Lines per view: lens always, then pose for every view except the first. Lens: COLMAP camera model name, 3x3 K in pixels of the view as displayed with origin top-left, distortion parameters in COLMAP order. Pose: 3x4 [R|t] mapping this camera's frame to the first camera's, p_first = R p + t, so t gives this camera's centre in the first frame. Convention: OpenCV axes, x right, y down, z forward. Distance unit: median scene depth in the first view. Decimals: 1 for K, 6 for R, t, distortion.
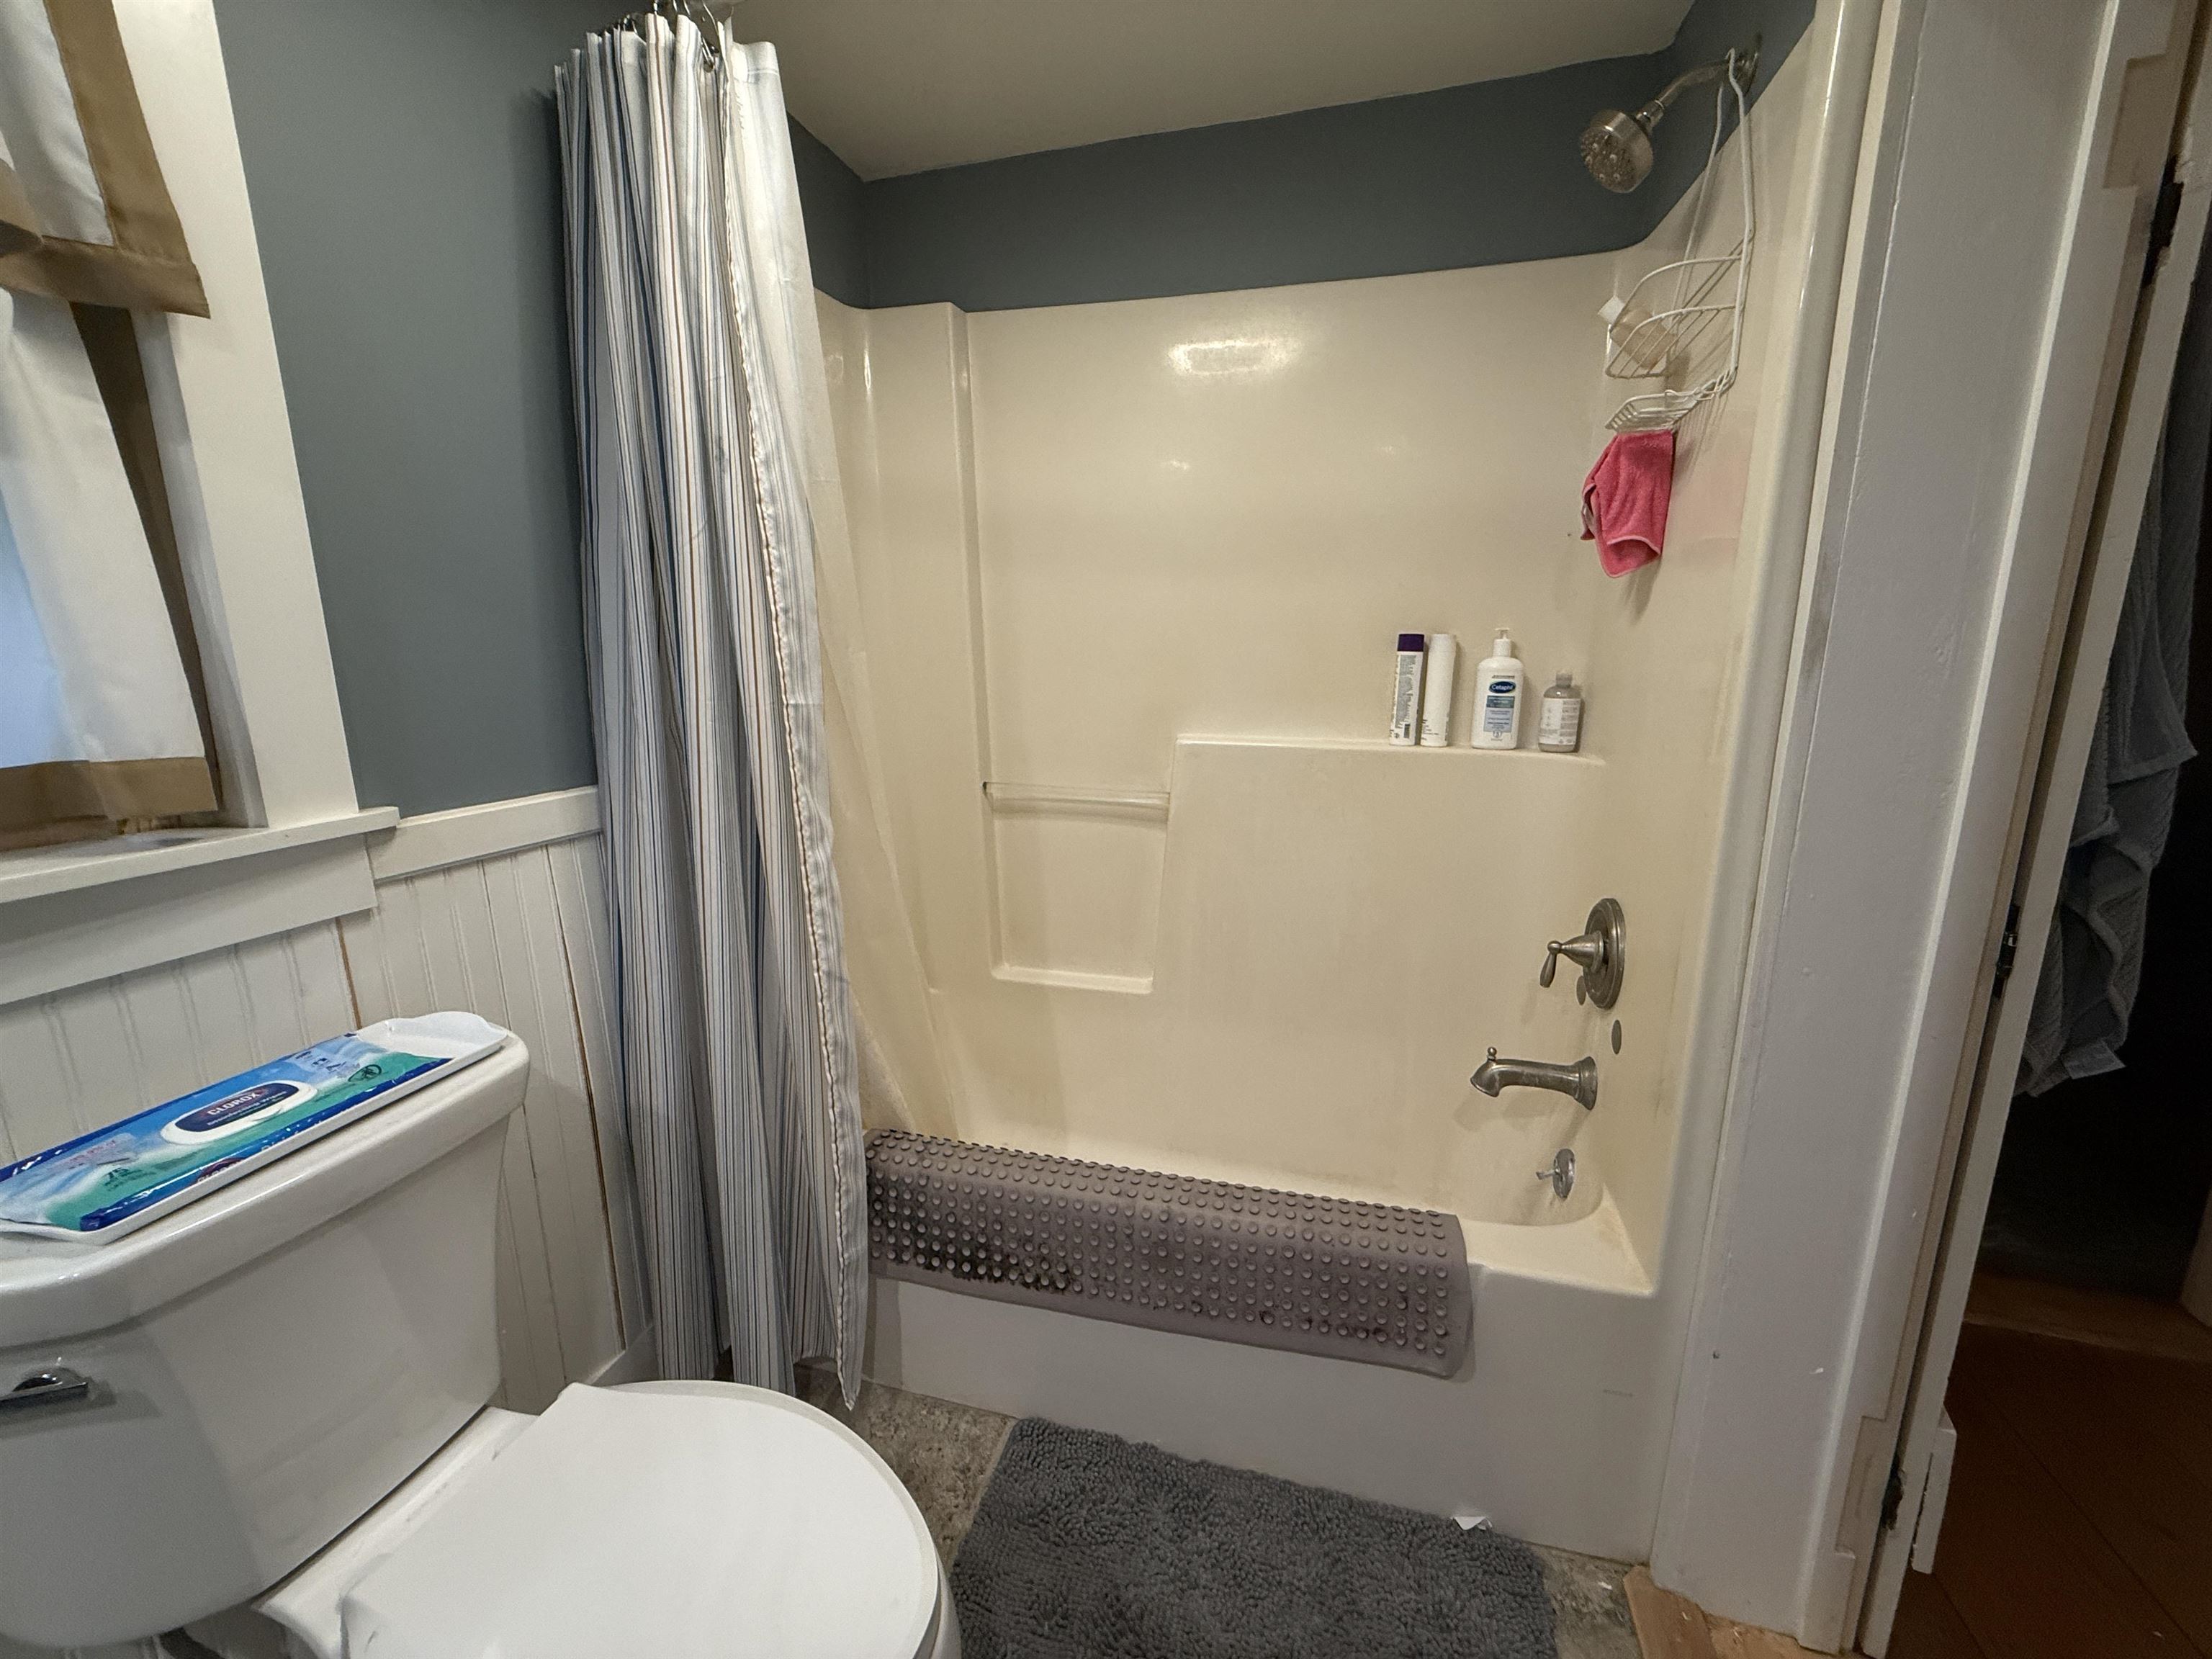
lens RADIAL K [[879.9, 0, 1106.0], [0, 879.9, 829.5], [0, 0, 1]] dist [0.000715, 0.000102]
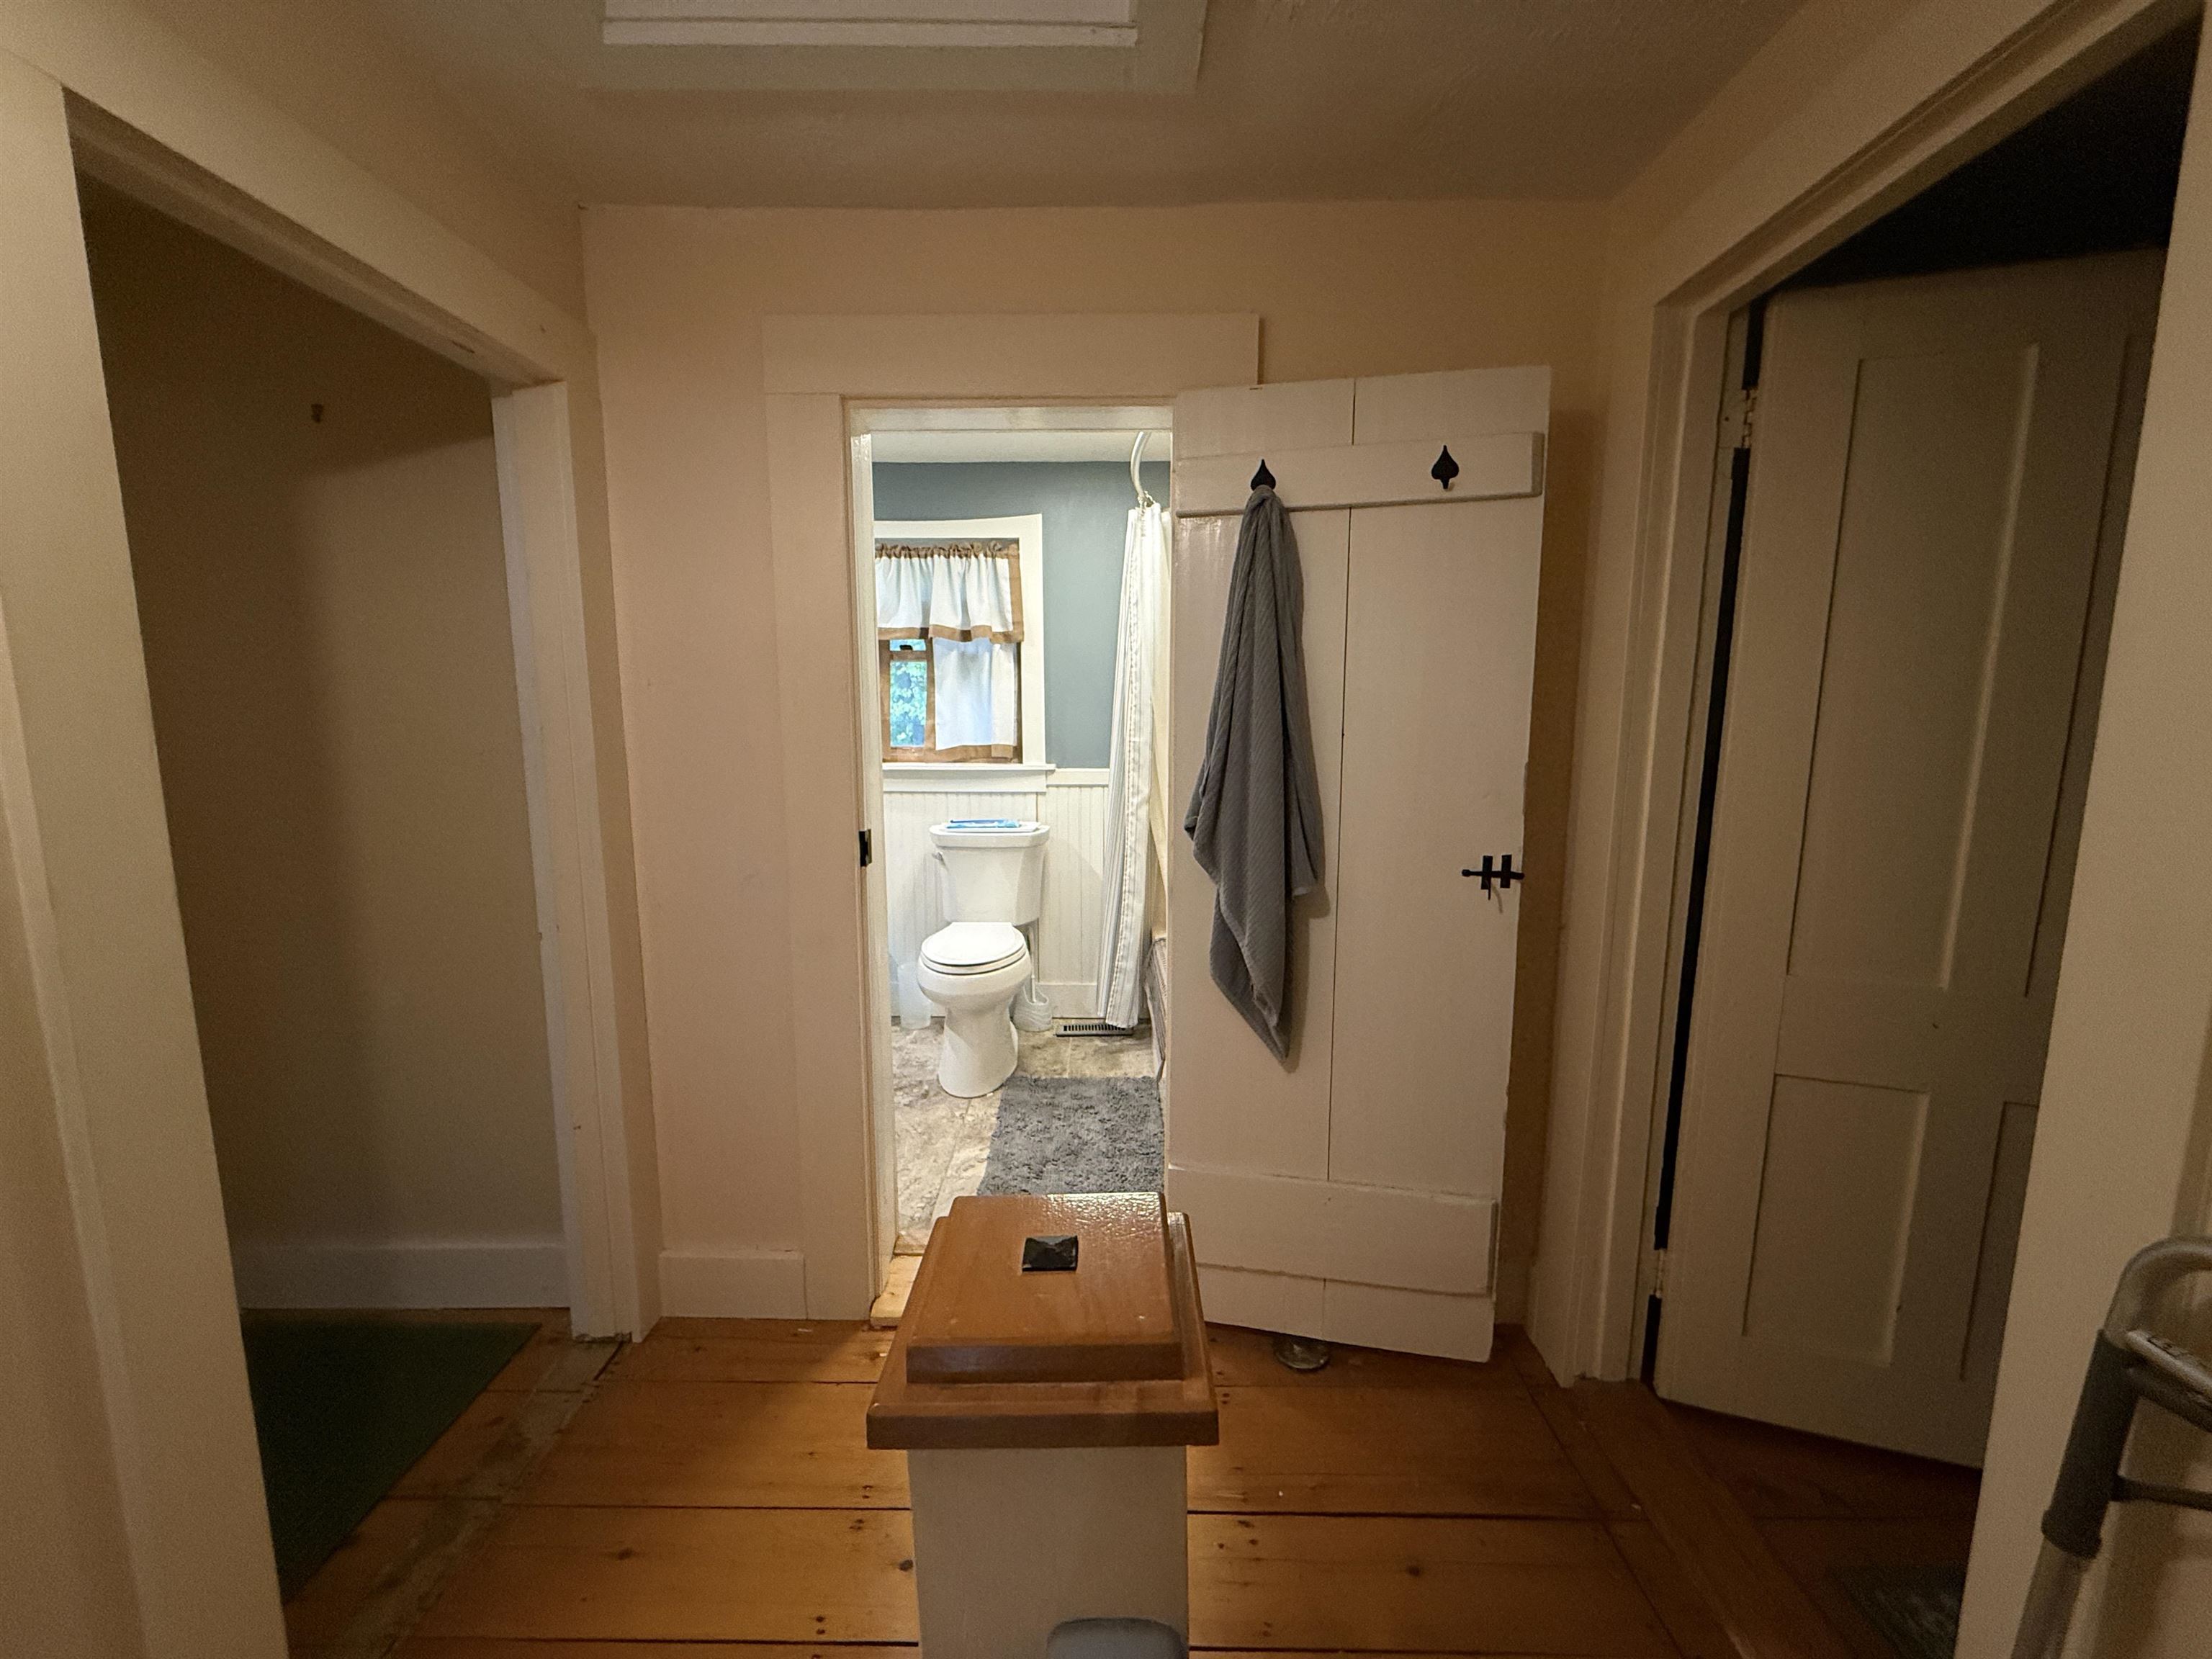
lens RADIAL K [[879.9, 0, 1106.0], [0, 879.9, 829.5], [0, 0, 1]] dist [0.000715, 0.000102]
pose [[0.273646, 0.135552, -0.952231, 2.702823], [-0.195103, 0.977260, 0.083047, -0.107023], [0.941835, 0.163058, 0.293870, 0.224250]]
